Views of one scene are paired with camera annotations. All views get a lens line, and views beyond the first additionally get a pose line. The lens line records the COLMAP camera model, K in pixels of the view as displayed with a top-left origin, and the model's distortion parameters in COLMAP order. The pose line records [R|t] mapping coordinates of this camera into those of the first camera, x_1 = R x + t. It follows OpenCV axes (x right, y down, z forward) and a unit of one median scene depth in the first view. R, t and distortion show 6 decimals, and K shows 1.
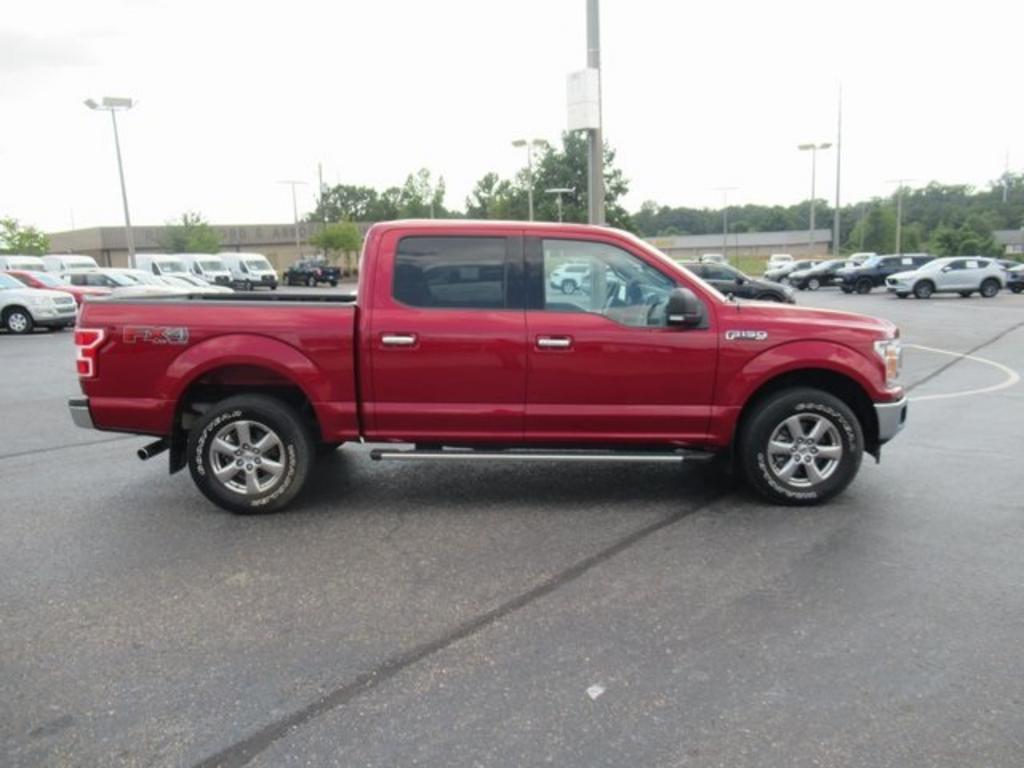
lens RADIAL K [[756.3, 0, 506.8], [0, 756.3, 385.6], [0, 0, 1]] dist [-0.003475, 0.000218]
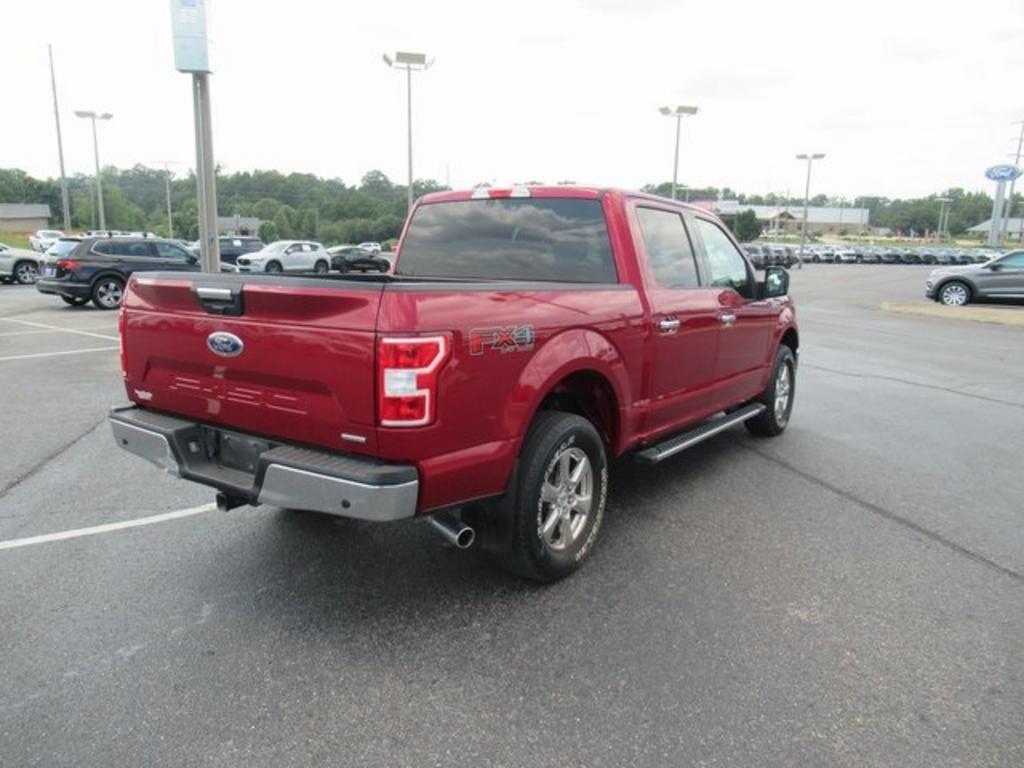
lens RADIAL K [[755.1, 0, 506.6], [0, 755.1, 382.3], [0, 0, 1]] dist [-0.002166, -0.009109]
pose [[0.572413, -0.117548, 0.811496, -0.086784], [0.099793, 0.992301, 0.073346, -0.006878], [-0.813870, 0.038997, 0.579737, 0.056609]]
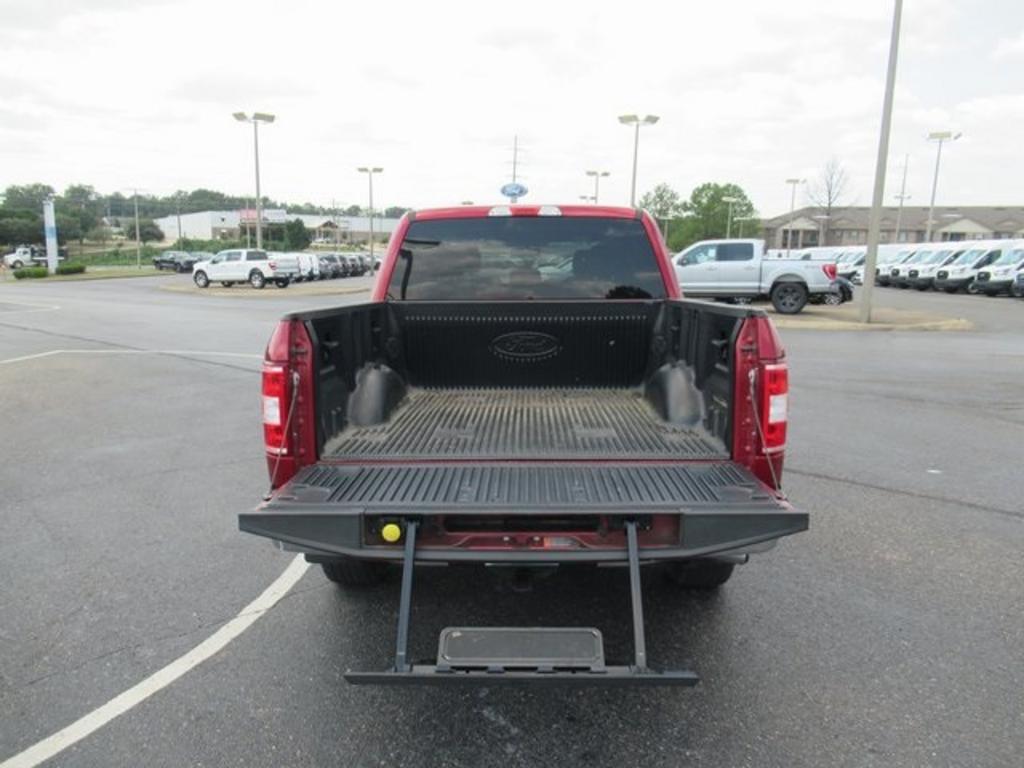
lens RADIAL K [[756.3, 0, 506.8], [0, 756.3, 385.6], [0, 0, 1]] dist [-0.003475, 0.000218]
pose [[0.033361, -0.147044, 0.988567, -0.099697], [0.155569, 0.977826, 0.140197, -0.014922], [-0.987262, 0.149113, 0.055497, 0.104707]]
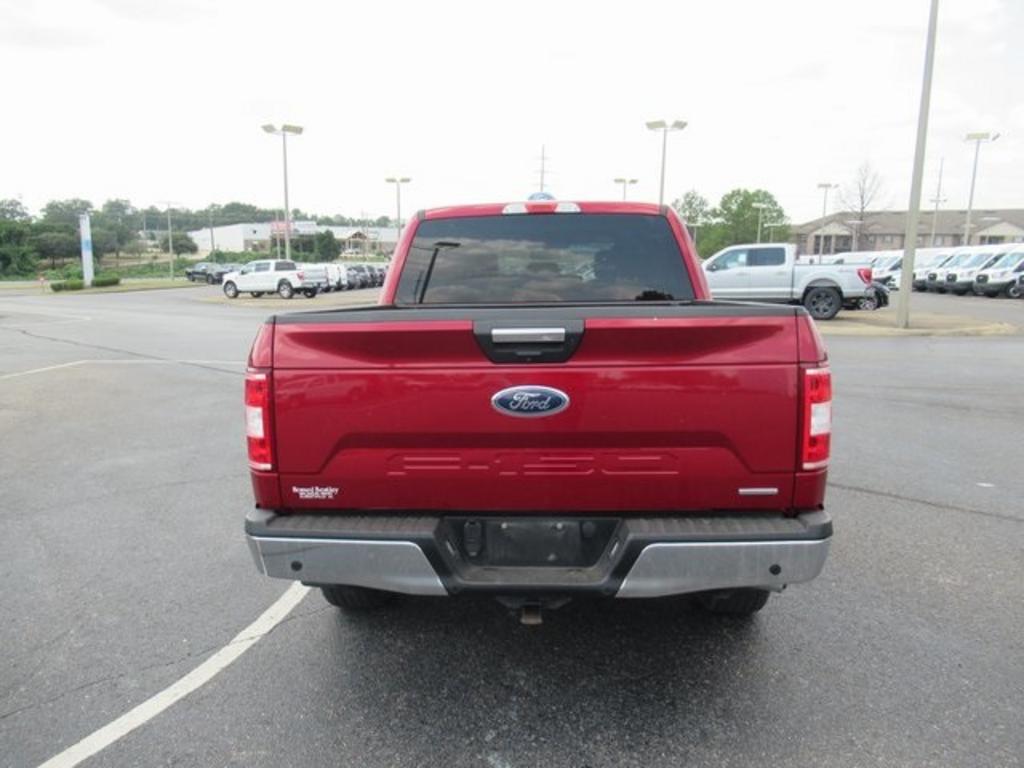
lens RADIAL K [[756.3, 0, 506.8], [0, 756.3, 385.6], [0, 0, 1]] dist [-0.003475, 0.000218]
pose [[0.070213, -0.135805, 0.988244, -0.094602], [0.164123, 0.978761, 0.122841, -0.013973], [-0.983938, 0.153569, 0.091011, 0.103720]]
